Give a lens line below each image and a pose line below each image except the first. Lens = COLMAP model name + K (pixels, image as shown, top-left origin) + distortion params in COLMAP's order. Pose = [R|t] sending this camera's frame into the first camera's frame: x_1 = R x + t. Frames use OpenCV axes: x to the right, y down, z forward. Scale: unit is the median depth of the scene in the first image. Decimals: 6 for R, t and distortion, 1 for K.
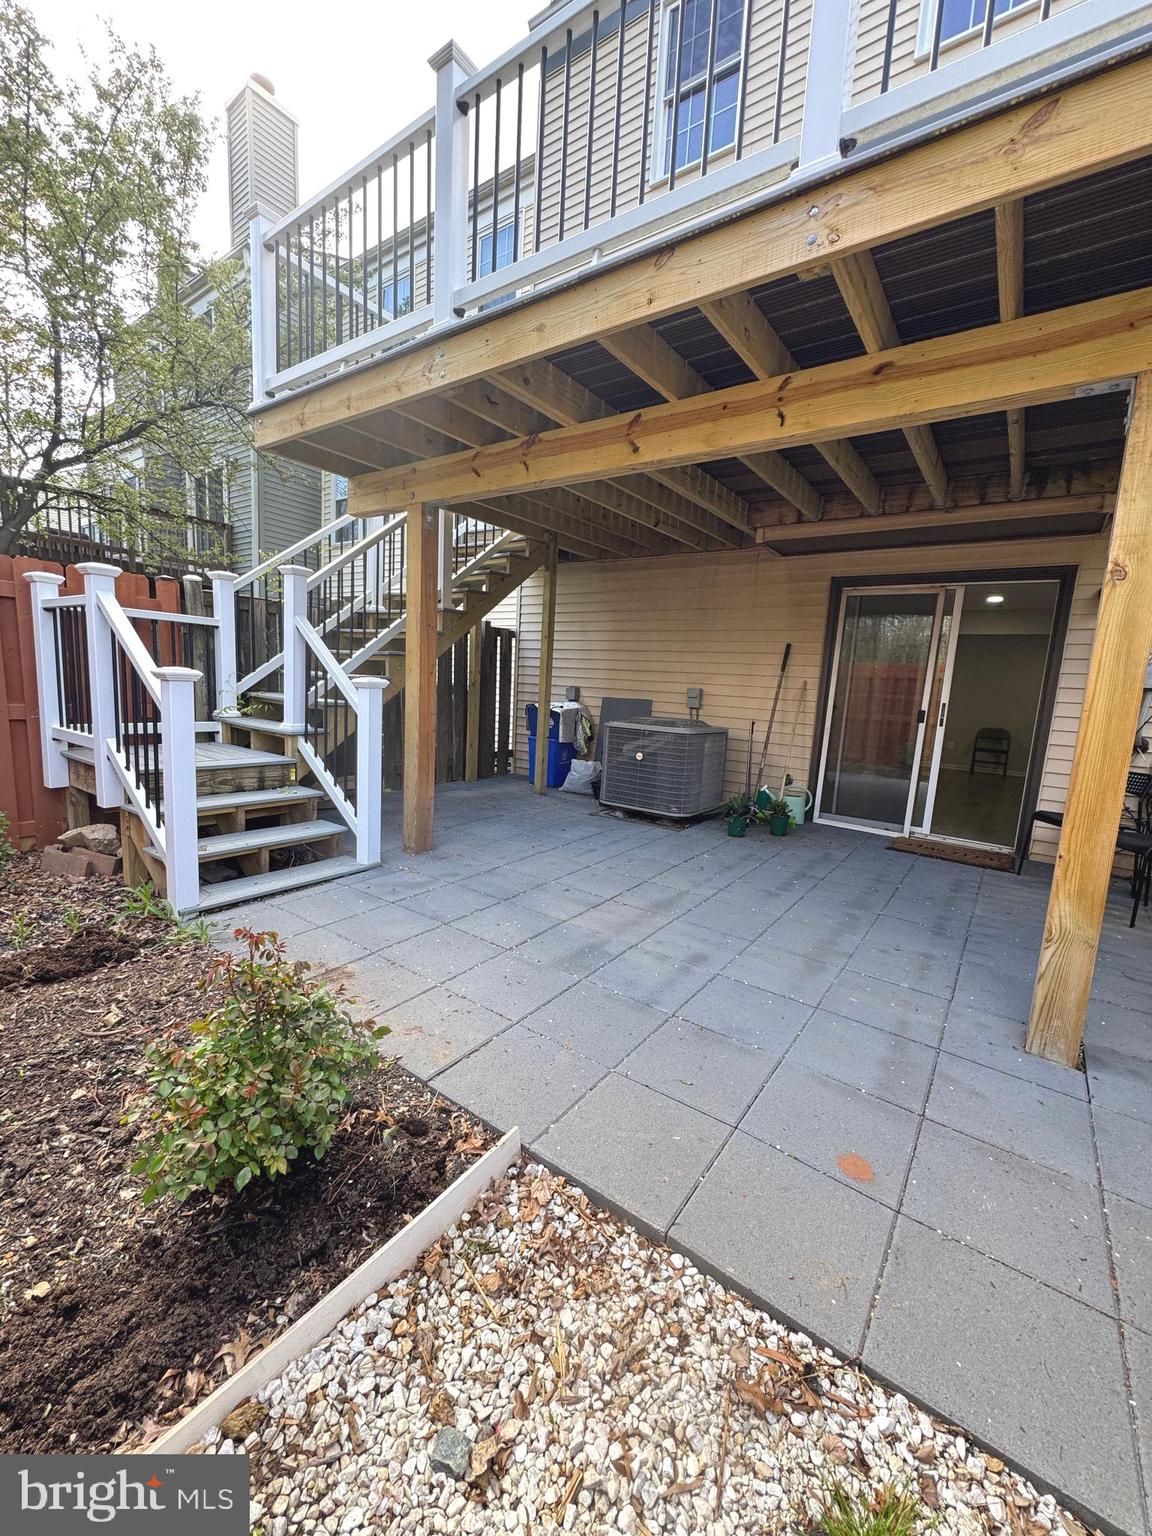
lens RADIAL K [[613.3, 0, 577.2], [0, 613.3, 768.5], [0, 0, 1]] dist [-0.001102, -0.000518]
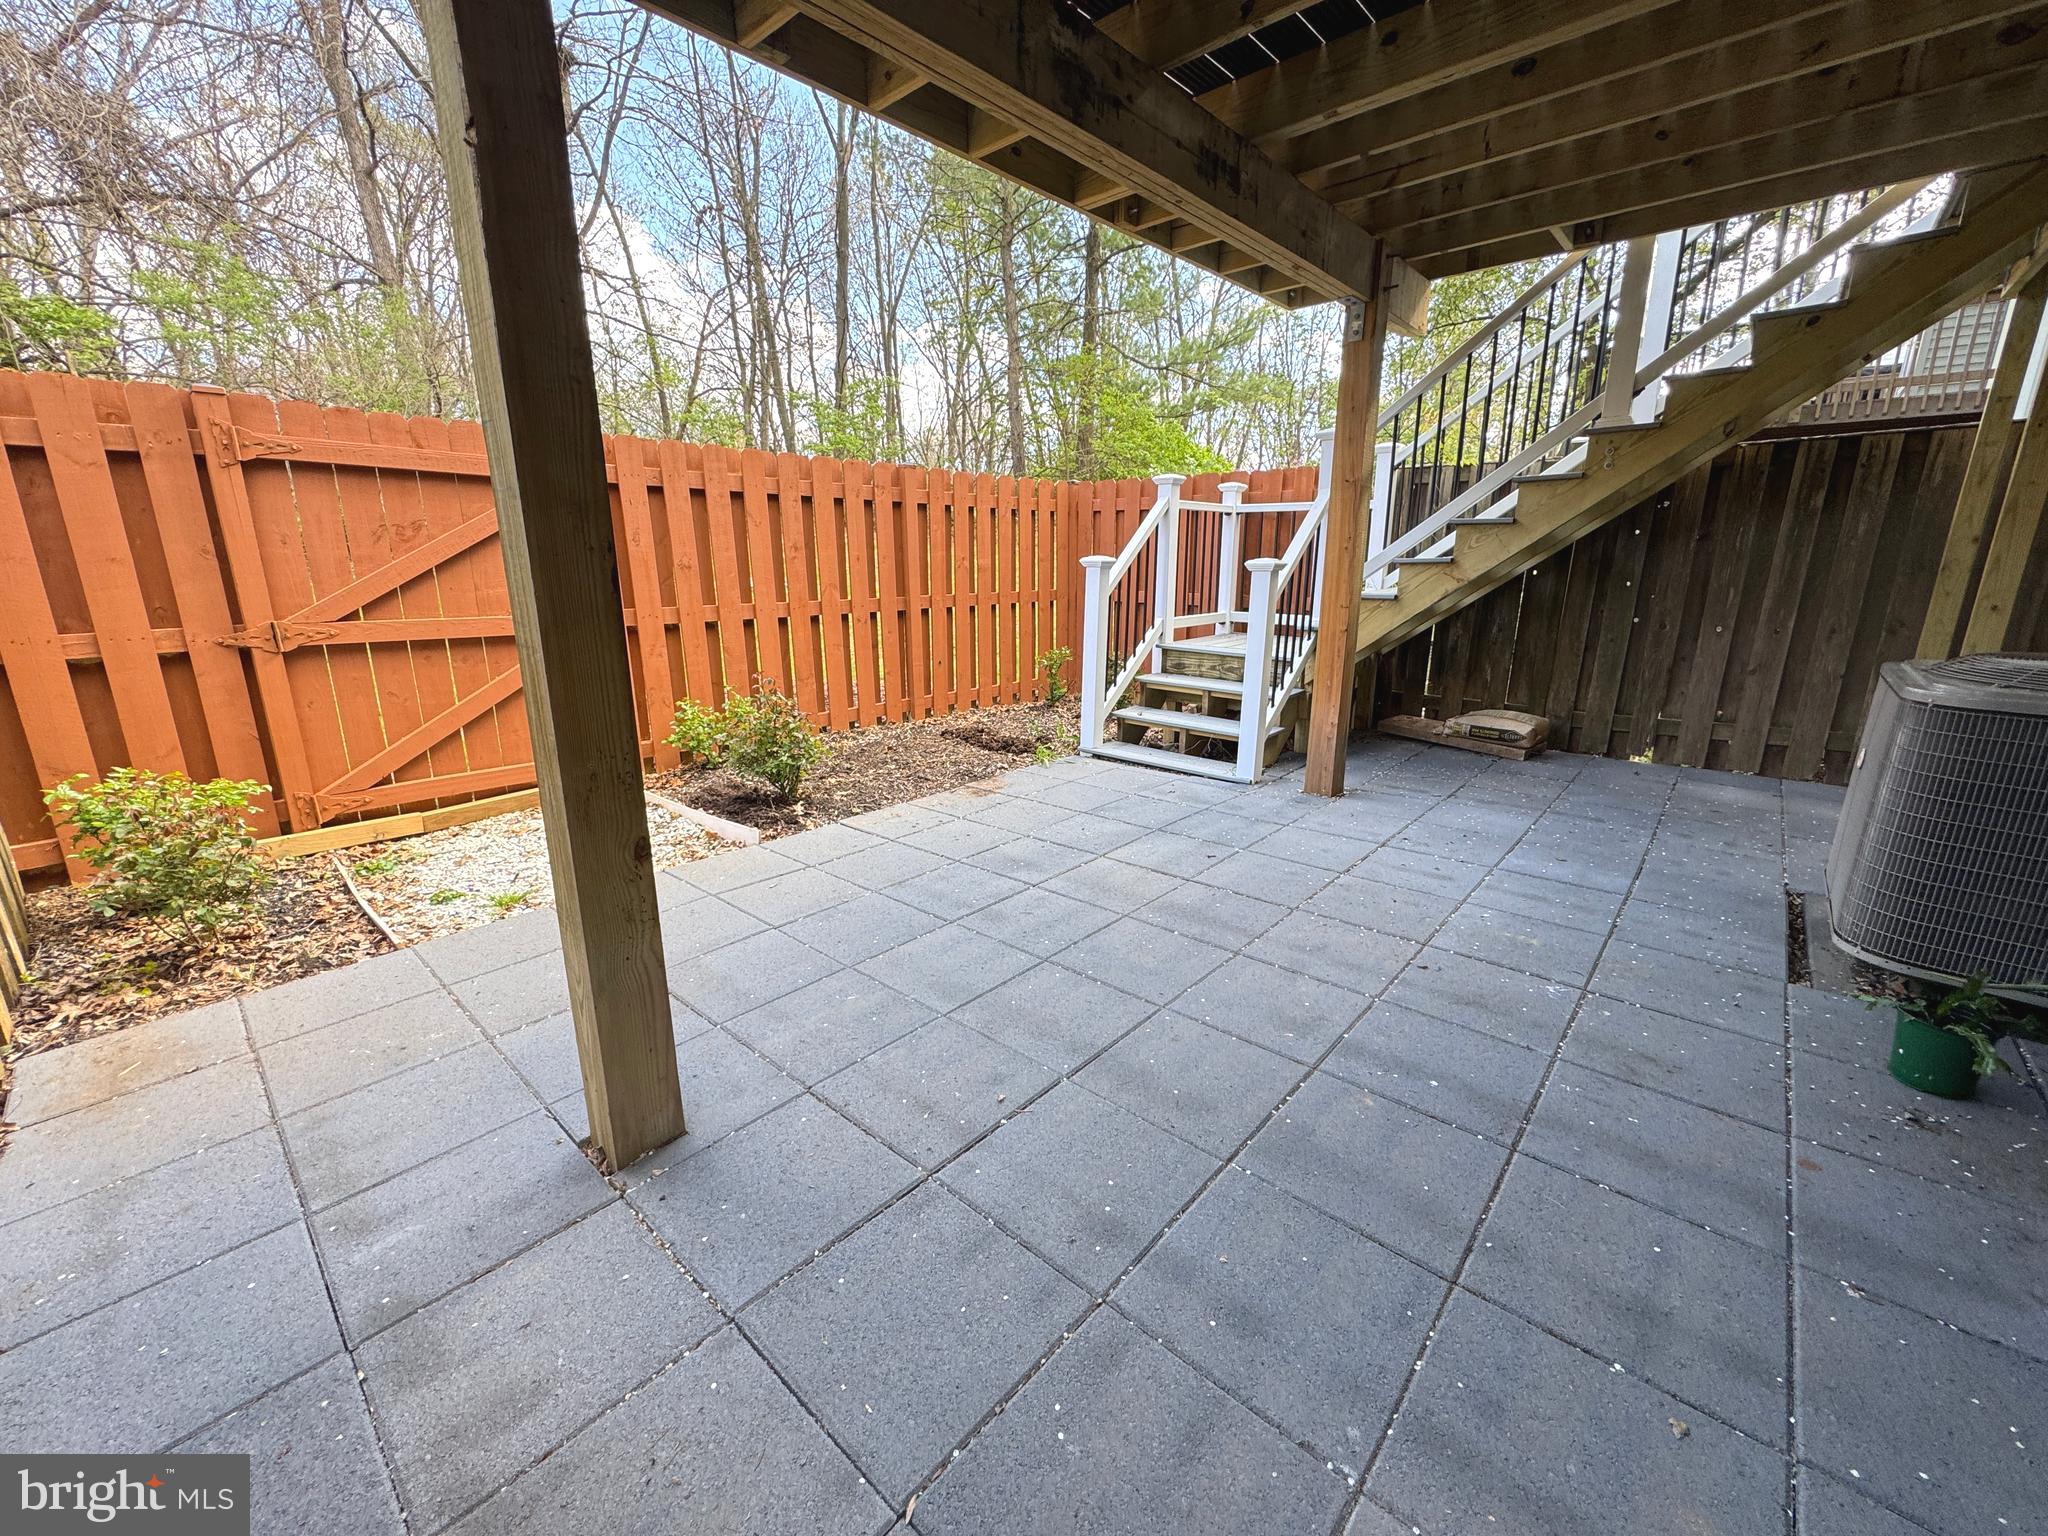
lens RADIAL K [[817.8, 0, 1025.4], [0, 817.8, 767.2], [0, 0, 1]] dist [-0.001102, -0.000518]
pose [[-0.102244, 0.199726, -0.974503, 0.939206], [-0.145143, 0.966158, 0.213244, -0.069772], [0.984114, 0.163245, -0.069795, 0.895803]]
